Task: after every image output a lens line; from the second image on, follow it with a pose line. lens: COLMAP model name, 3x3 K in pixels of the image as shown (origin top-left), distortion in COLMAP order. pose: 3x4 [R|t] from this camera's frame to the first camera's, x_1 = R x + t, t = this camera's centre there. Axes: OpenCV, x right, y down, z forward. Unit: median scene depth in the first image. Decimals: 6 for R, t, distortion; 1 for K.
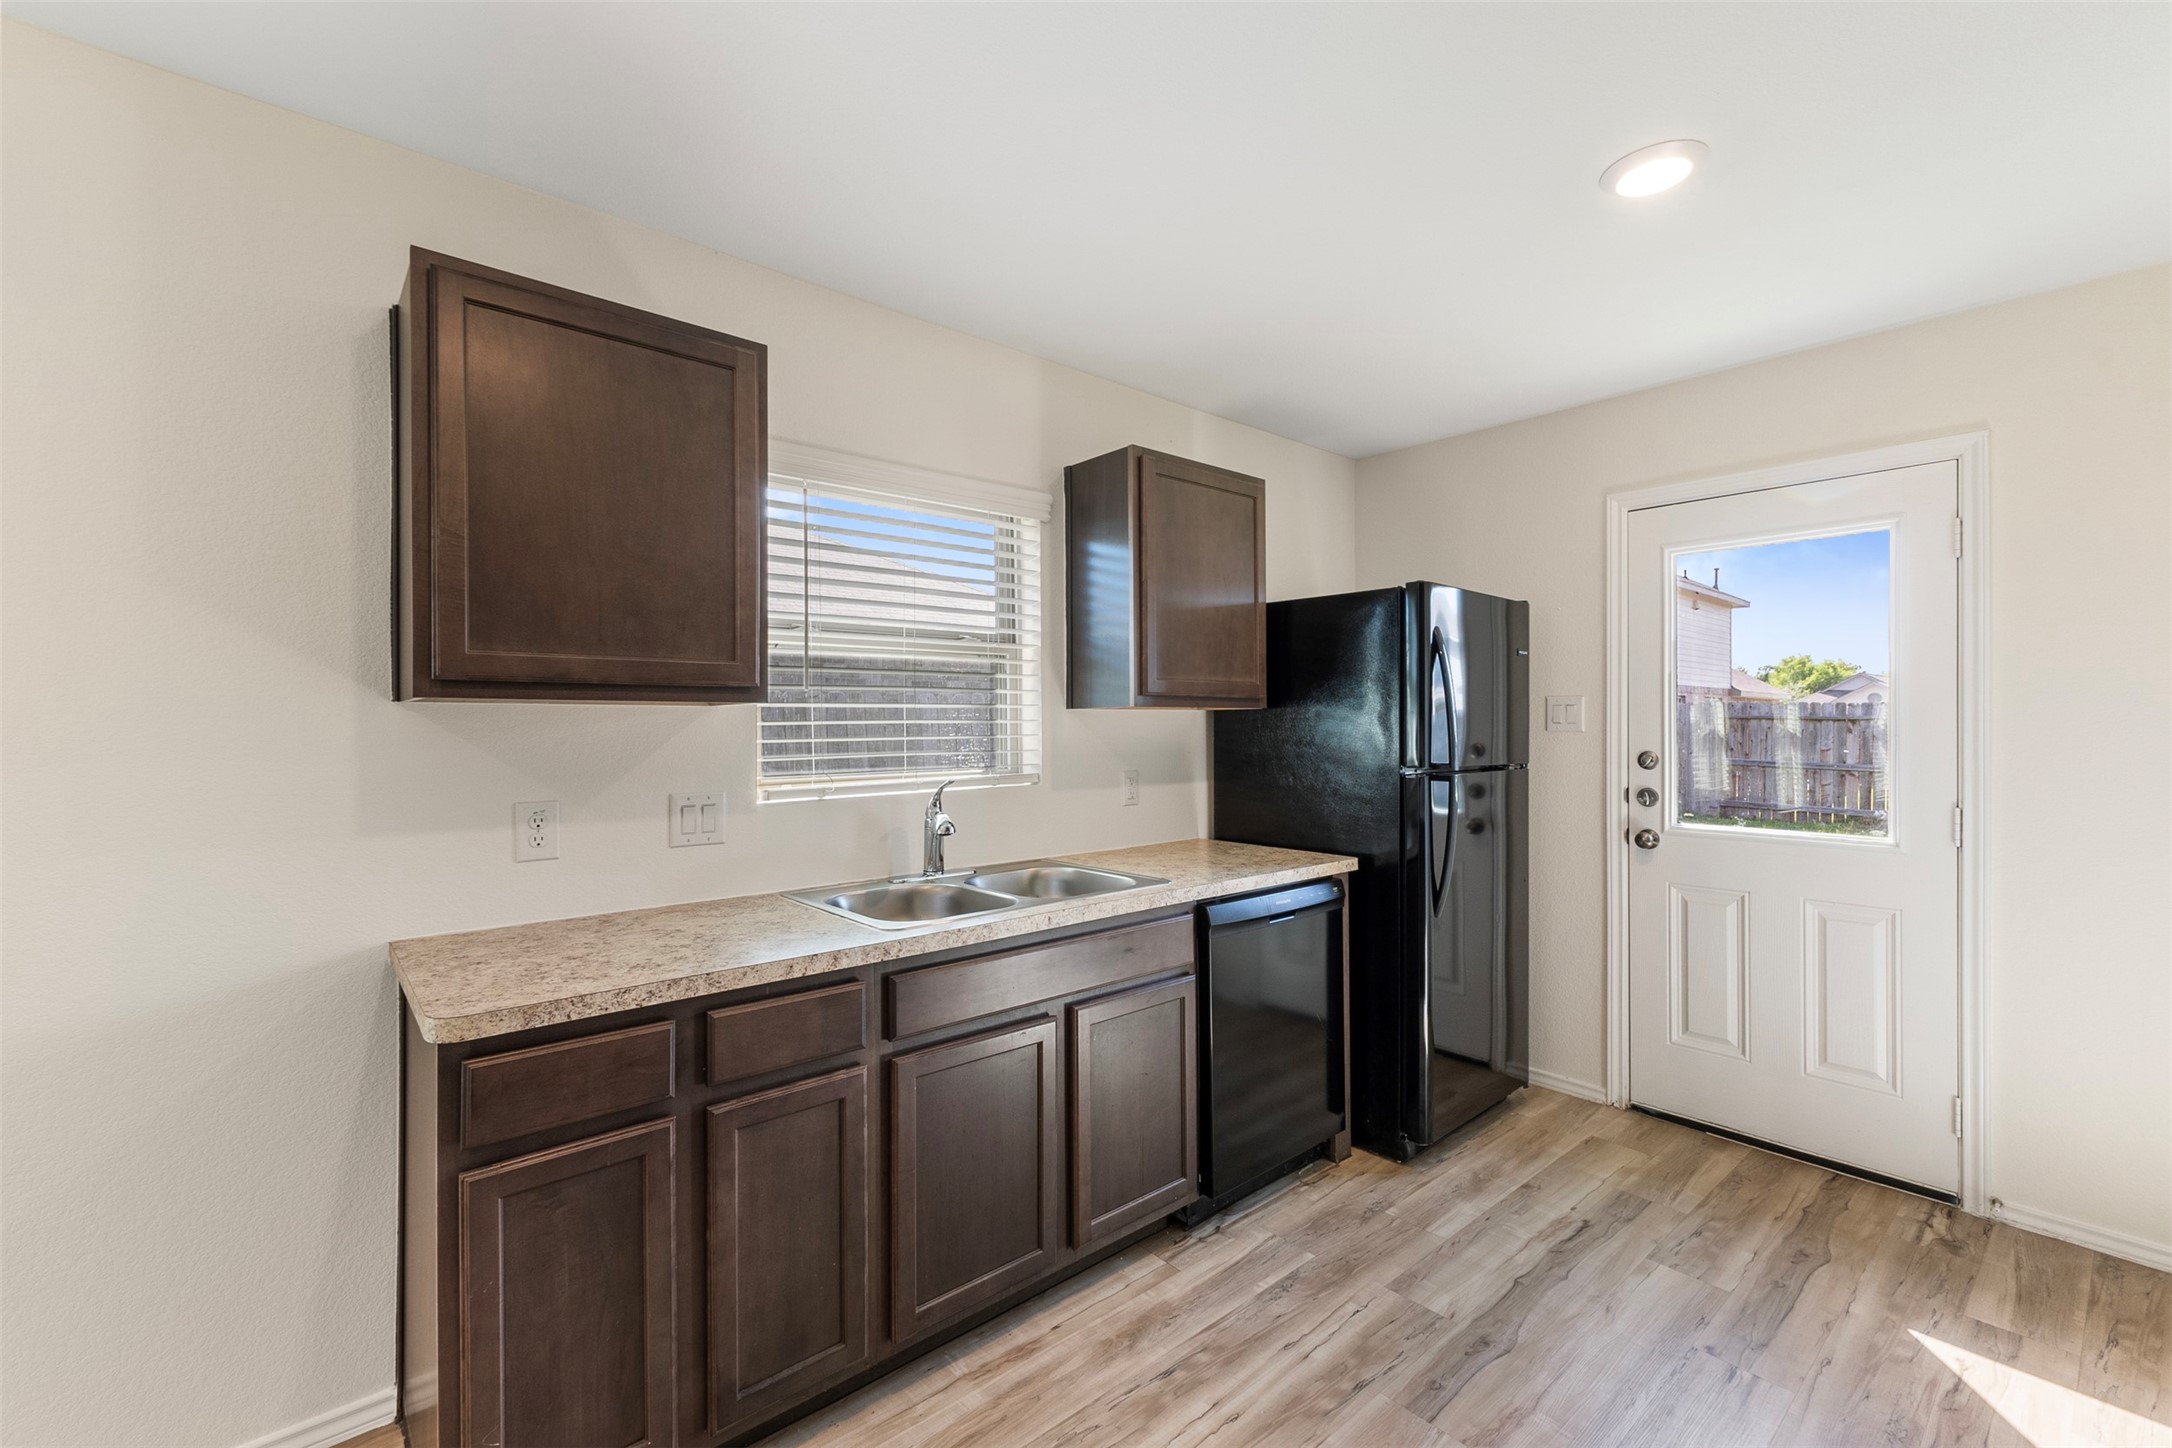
lens RADIAL K [[913.4, 0, 1082.1], [0, 913.4, 726.2], [0, 0, 1]] dist [0.007455, -0.002121]
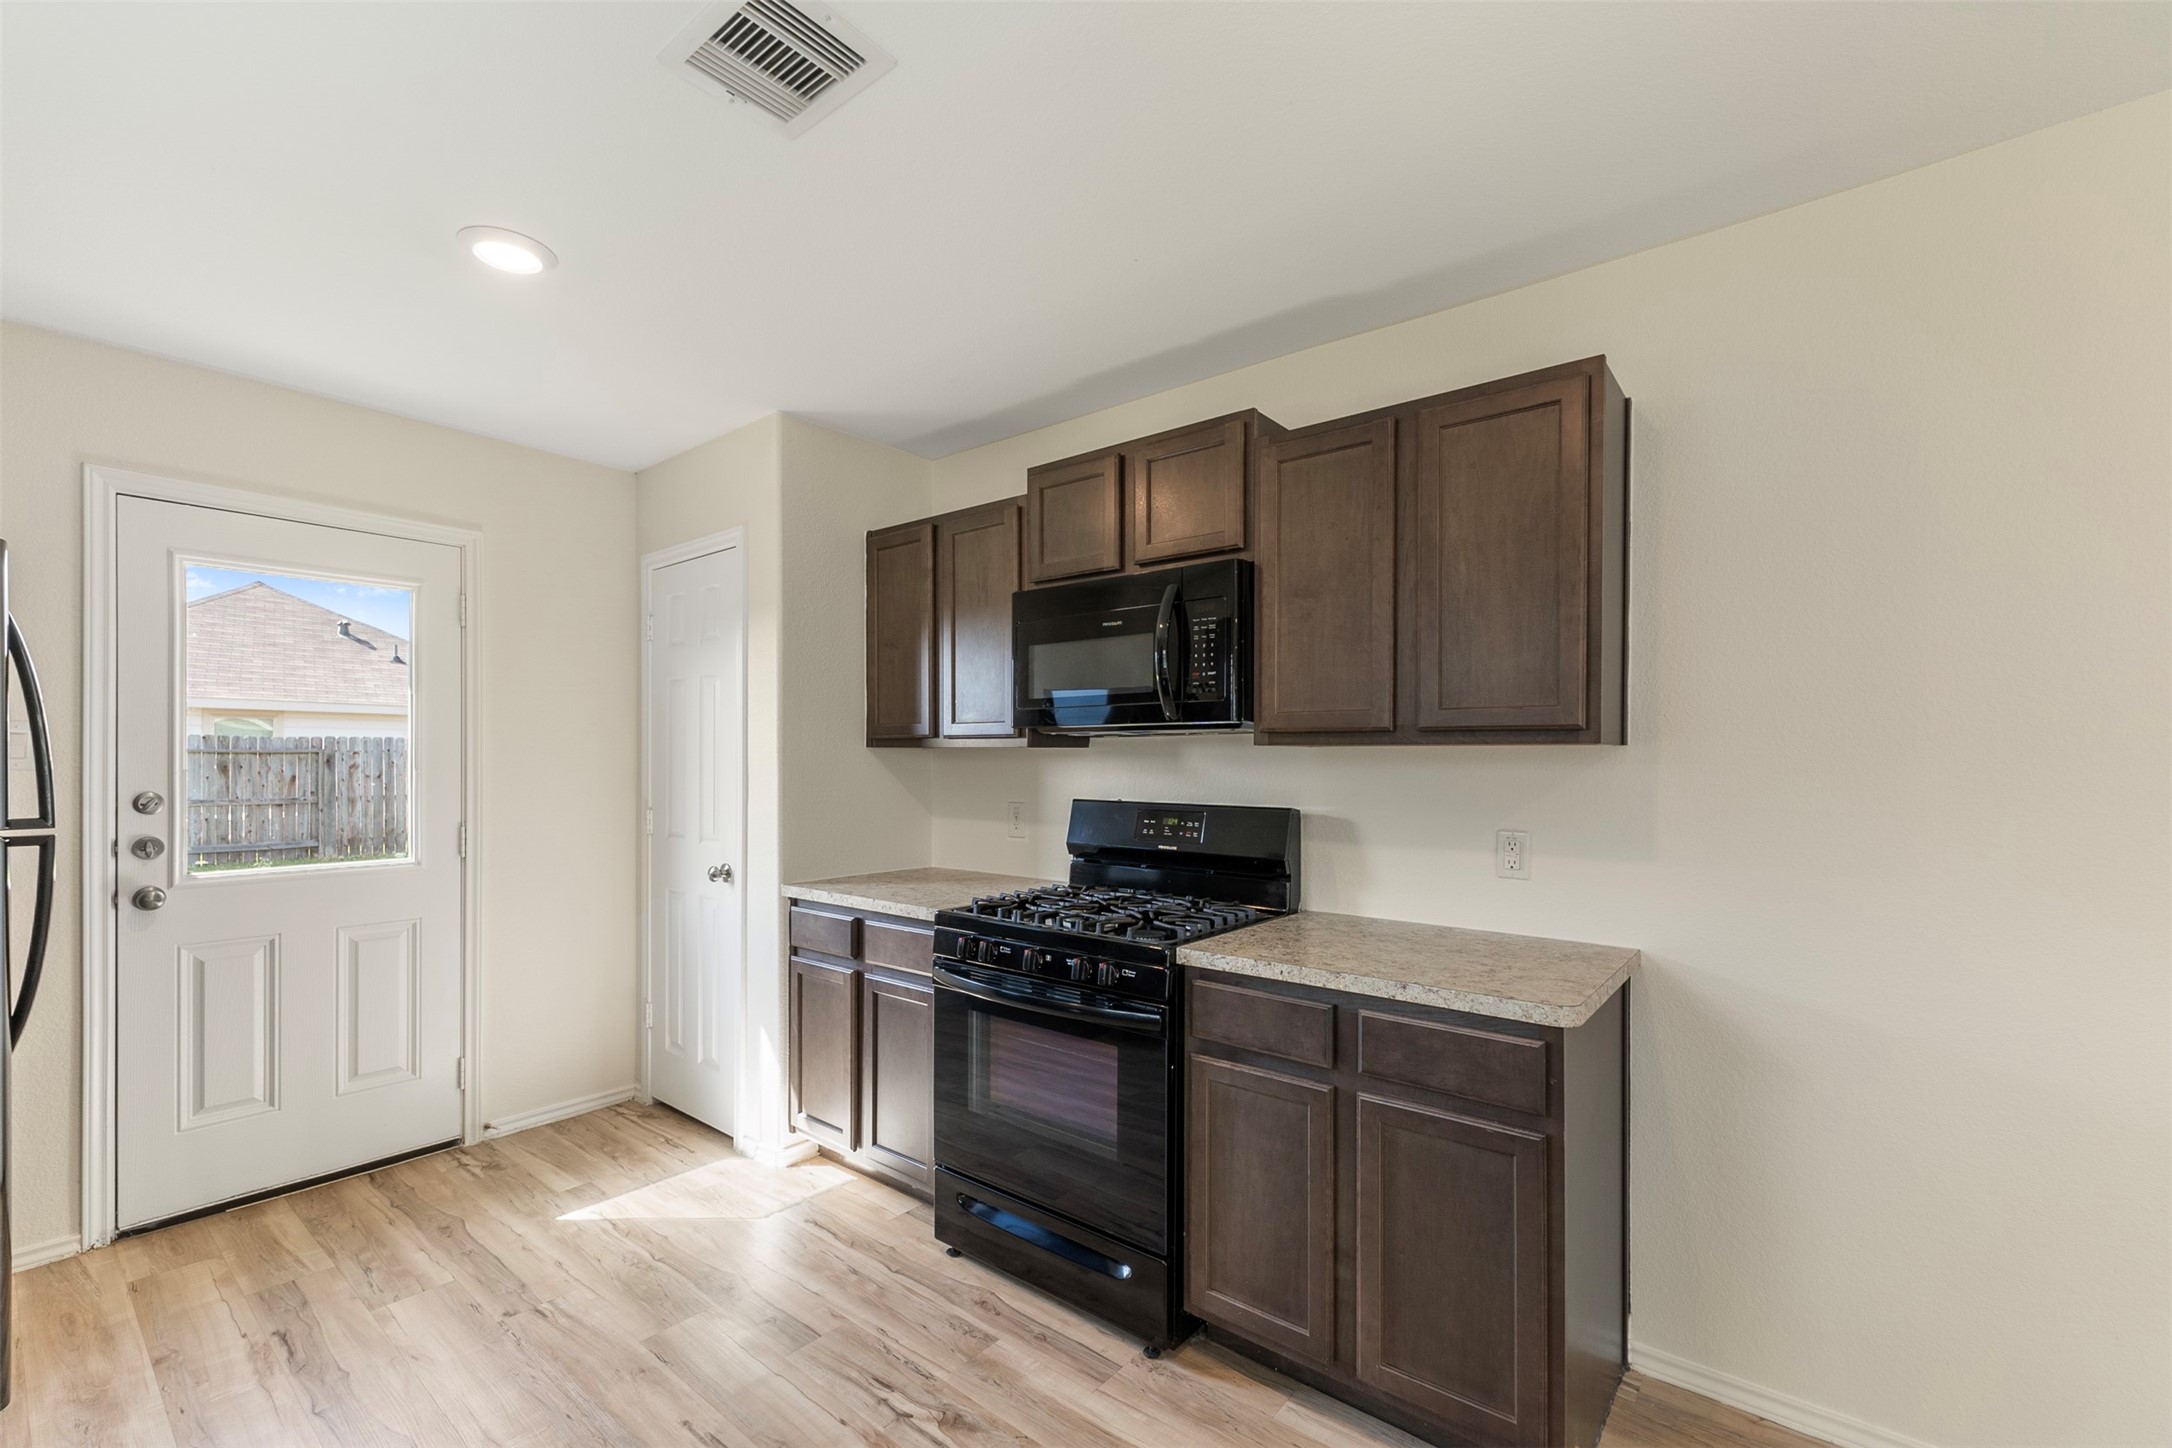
lens RADIAL K [[913.4, 0, 1080.1], [0, 913.4, 759.0], [0, 0, 1]] dist [0.007455, -0.002121]
pose [[-0.175745, 0.000981, 0.984435, -0.402227], [0.000353, 1.000000, -0.000934, -0.001379], [-0.984436, 0.000183, -0.175745, 0.370066]]
